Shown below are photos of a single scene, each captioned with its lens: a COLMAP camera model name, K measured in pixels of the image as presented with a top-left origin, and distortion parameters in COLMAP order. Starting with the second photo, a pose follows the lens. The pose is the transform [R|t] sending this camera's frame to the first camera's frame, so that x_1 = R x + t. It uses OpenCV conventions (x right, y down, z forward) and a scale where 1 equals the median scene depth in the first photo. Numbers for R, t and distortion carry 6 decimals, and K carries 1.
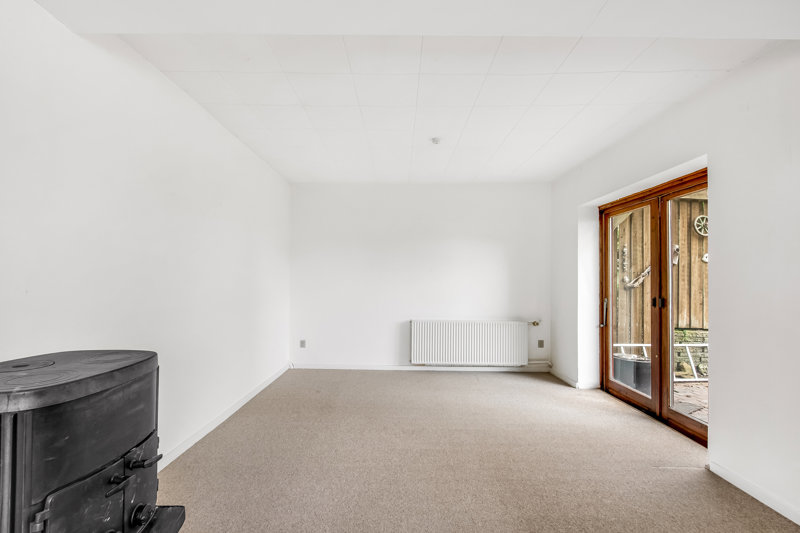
lens RADIAL K [[371.2, 0, 399.5], [0, 371.2, 271.6], [0, 0, 1]] dist [-0.000179, -0.000021]
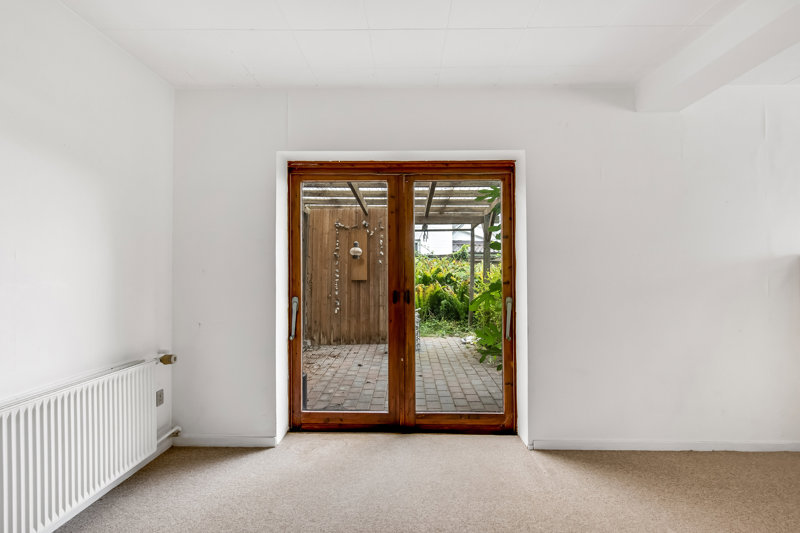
lens RADIAL K [[398.0, 0, 399.8], [0, 398.0, 265.5], [0, 0, 1]] dist [-0.002285, -0.000185]
pose [[0.023545, -0.006865, 0.999699, -0.206566], [-0.019006, 0.999793, 0.007314, 0.004087], [-0.999542, -0.019172, 0.023410, 0.904069]]
